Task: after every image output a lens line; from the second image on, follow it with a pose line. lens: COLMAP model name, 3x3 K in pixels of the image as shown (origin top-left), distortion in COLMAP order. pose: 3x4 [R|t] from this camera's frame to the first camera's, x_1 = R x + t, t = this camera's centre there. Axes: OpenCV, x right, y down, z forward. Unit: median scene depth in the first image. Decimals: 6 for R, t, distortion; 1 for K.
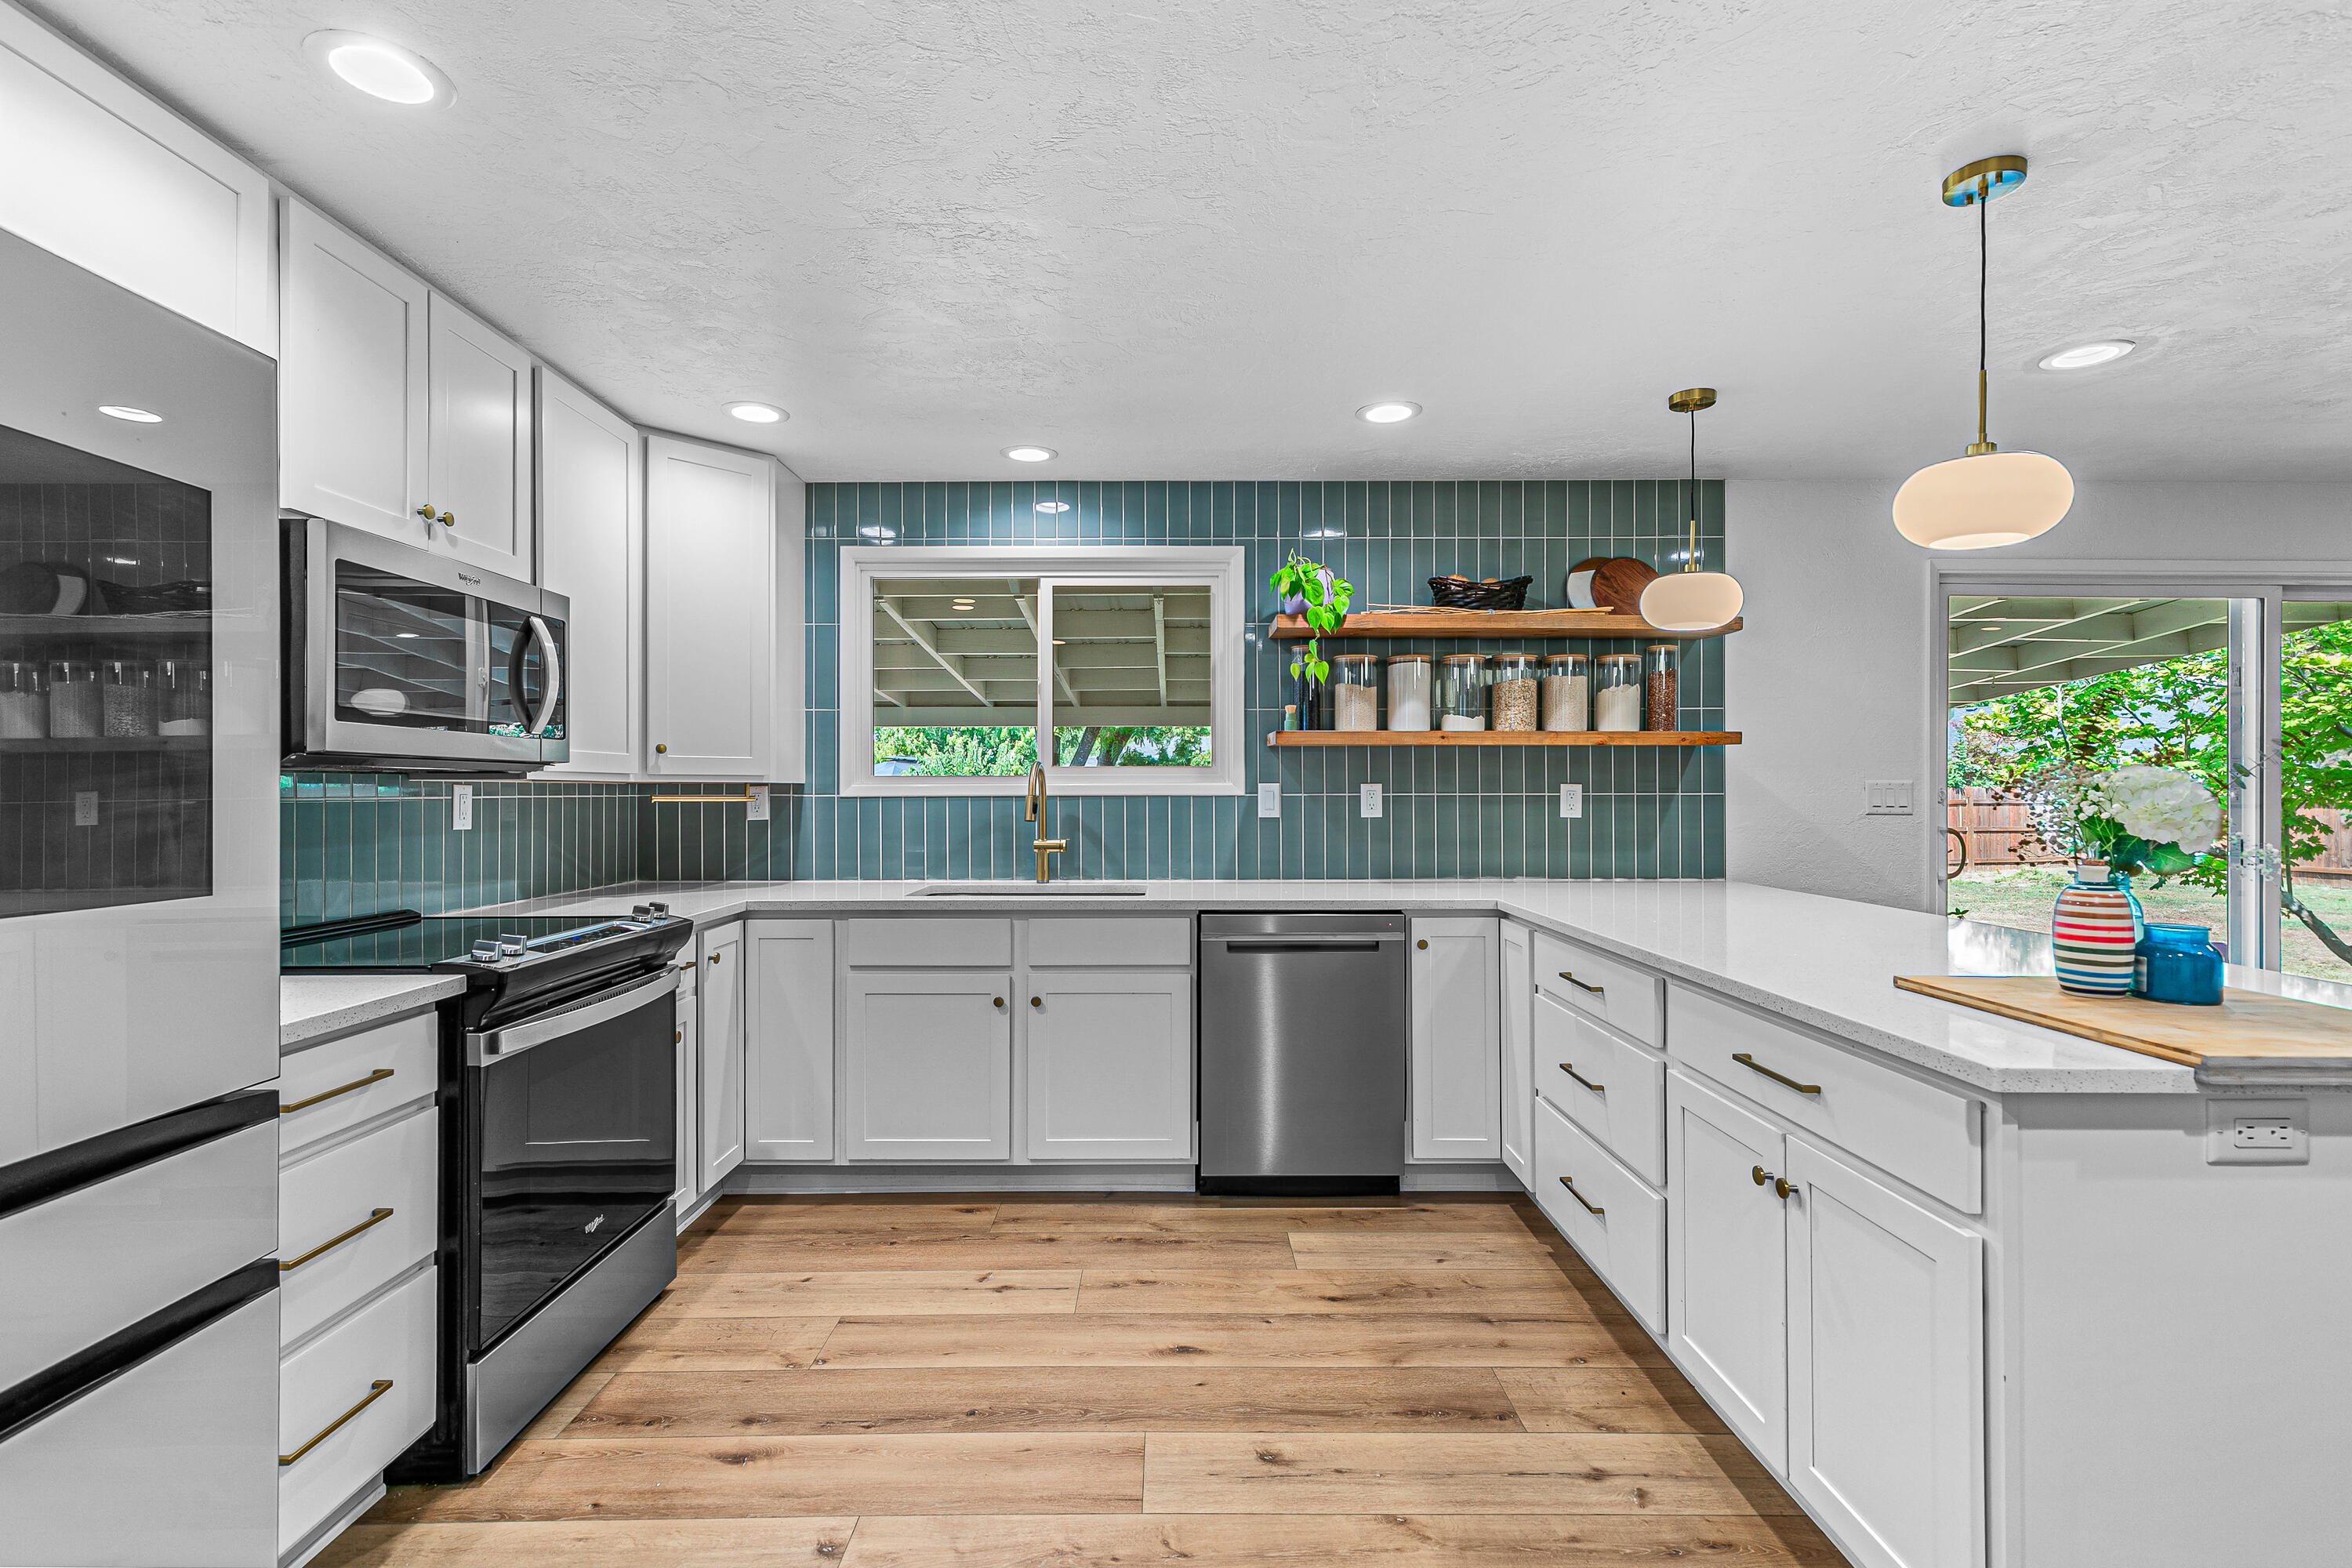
lens RADIAL K [[1072.7, 0, 1178.7], [0, 1072.7, 785.5], [0, 0, 1]] dist [0.011427, -0.001844]
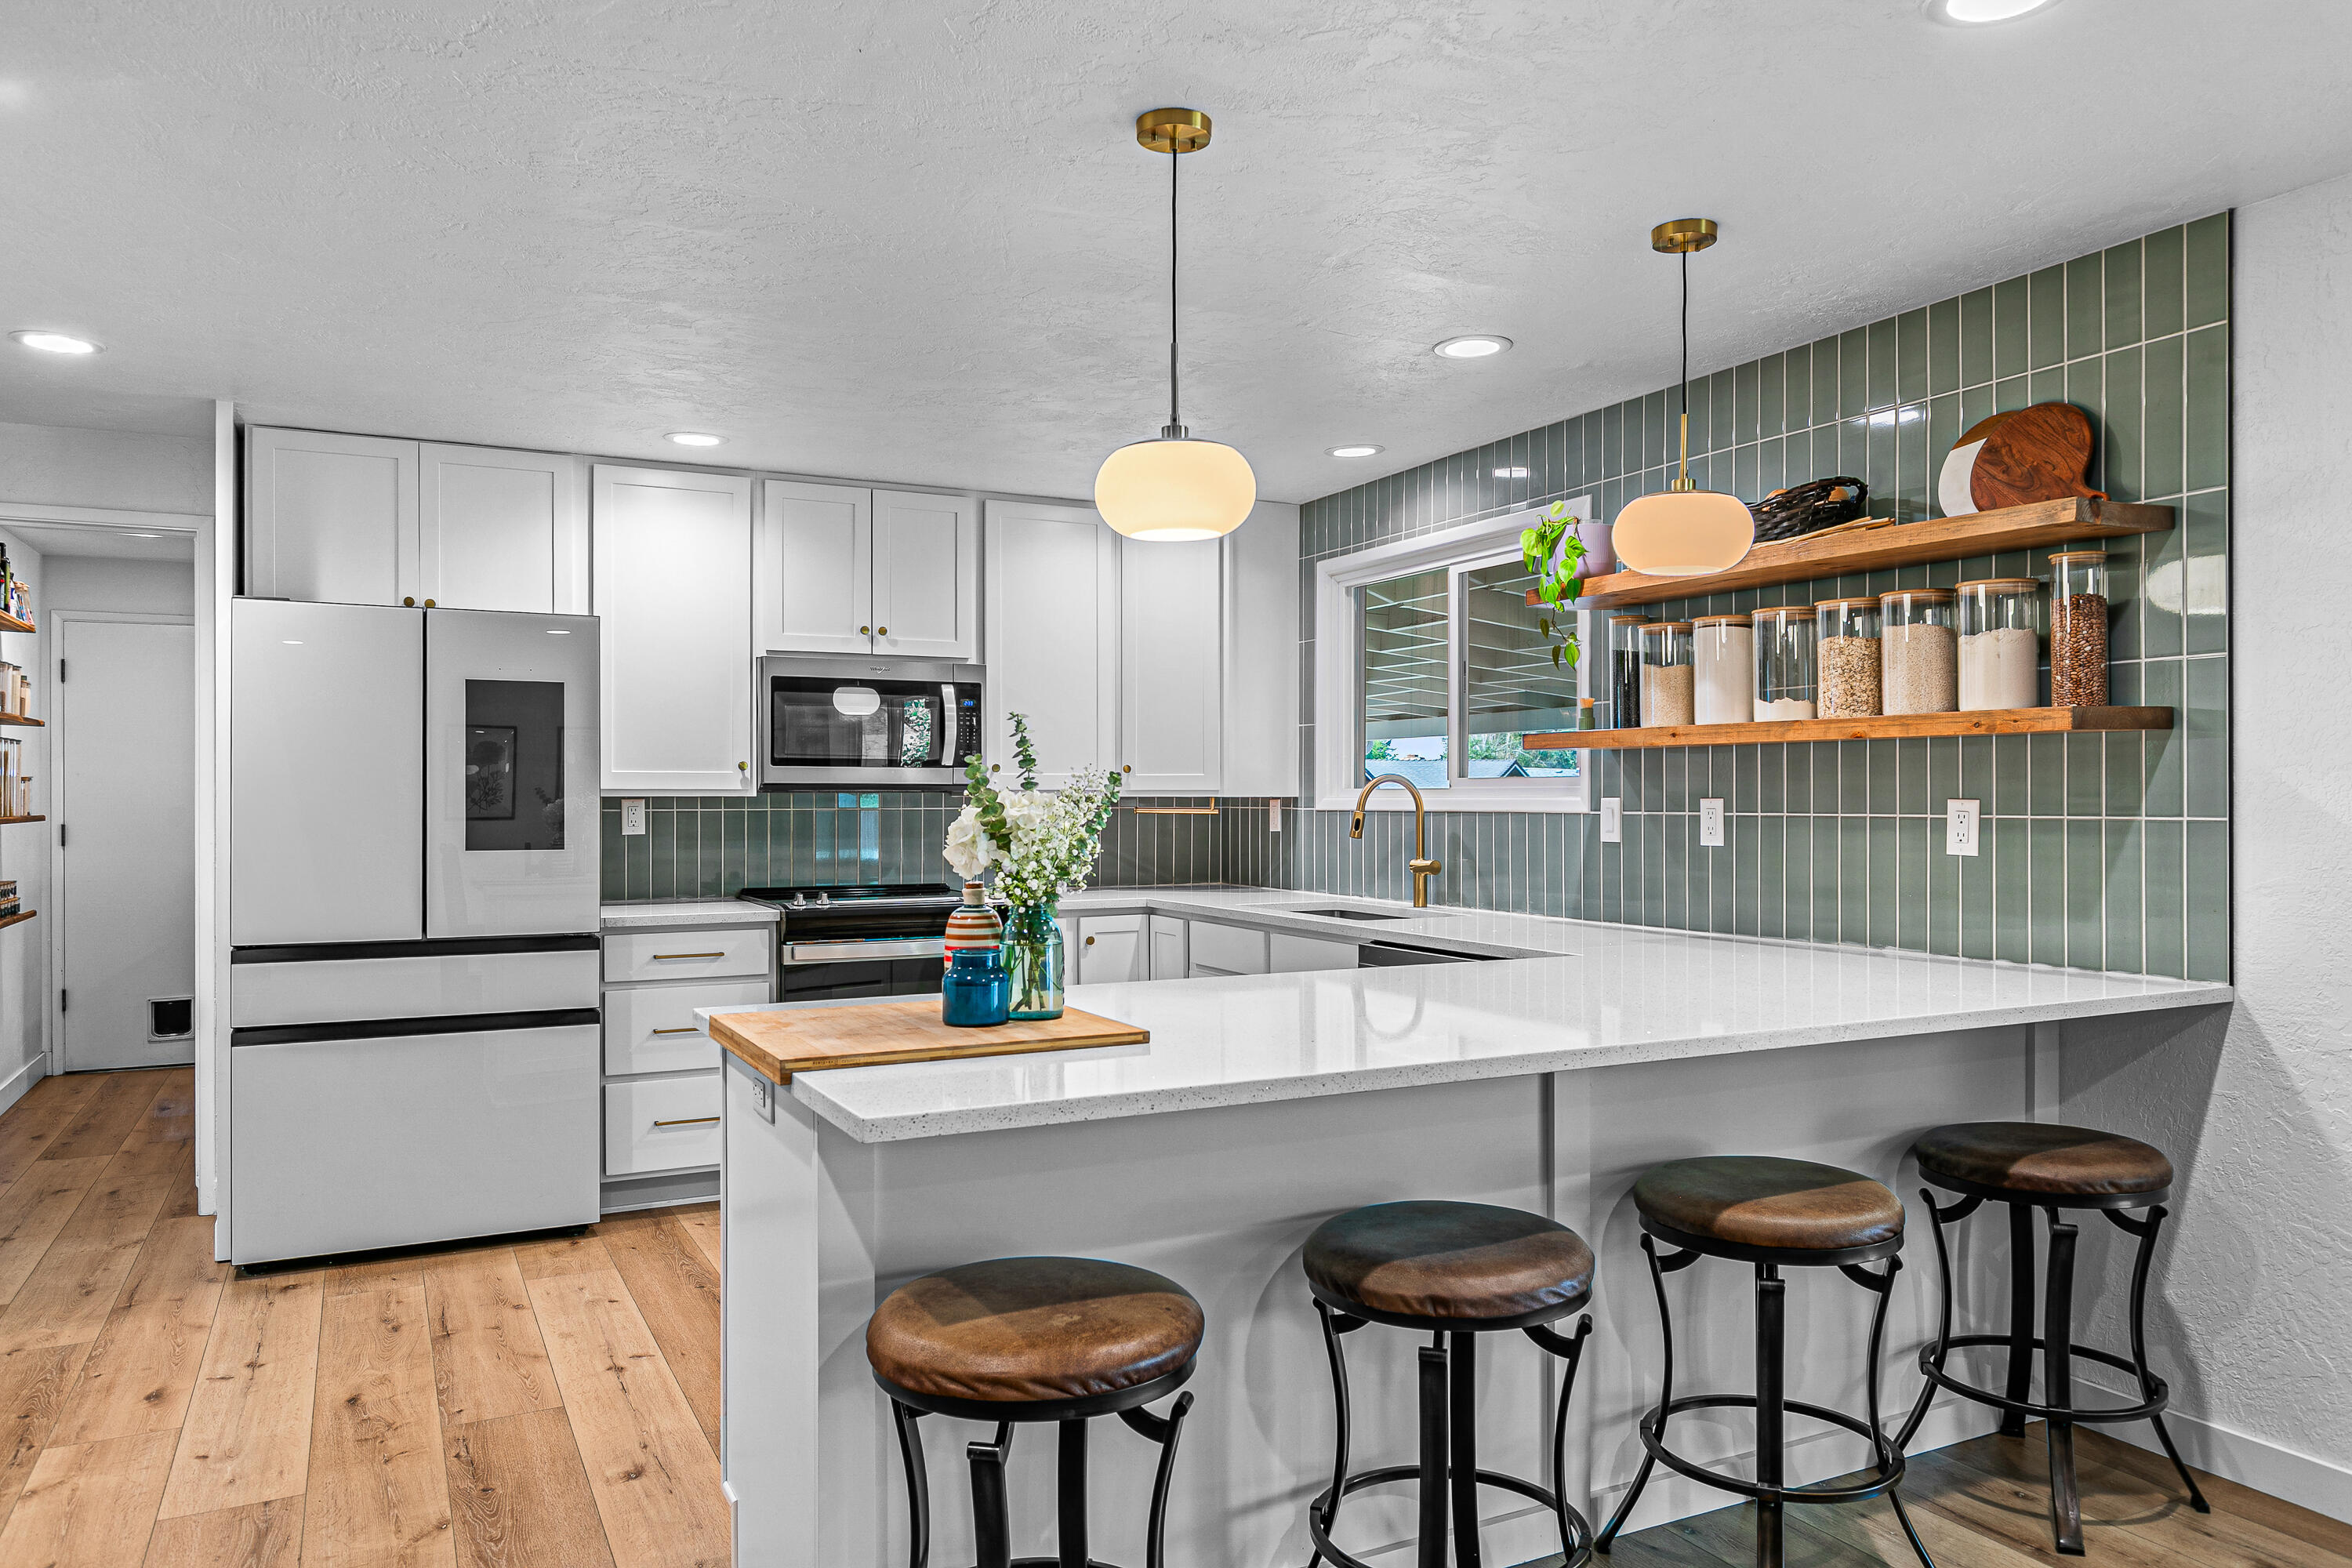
lens RADIAL K [[1610.3, 0, 1189.5], [0, 1610.3, 792.9], [0, 0, 1]] dist [-0.007672, -0.000373]
pose [[0.447179, -0.000626, -0.894444, 1.181682], [0.004069, 0.999991, 0.001334, -0.009767], [0.894435, -0.004236, 0.447177, 0.256744]]
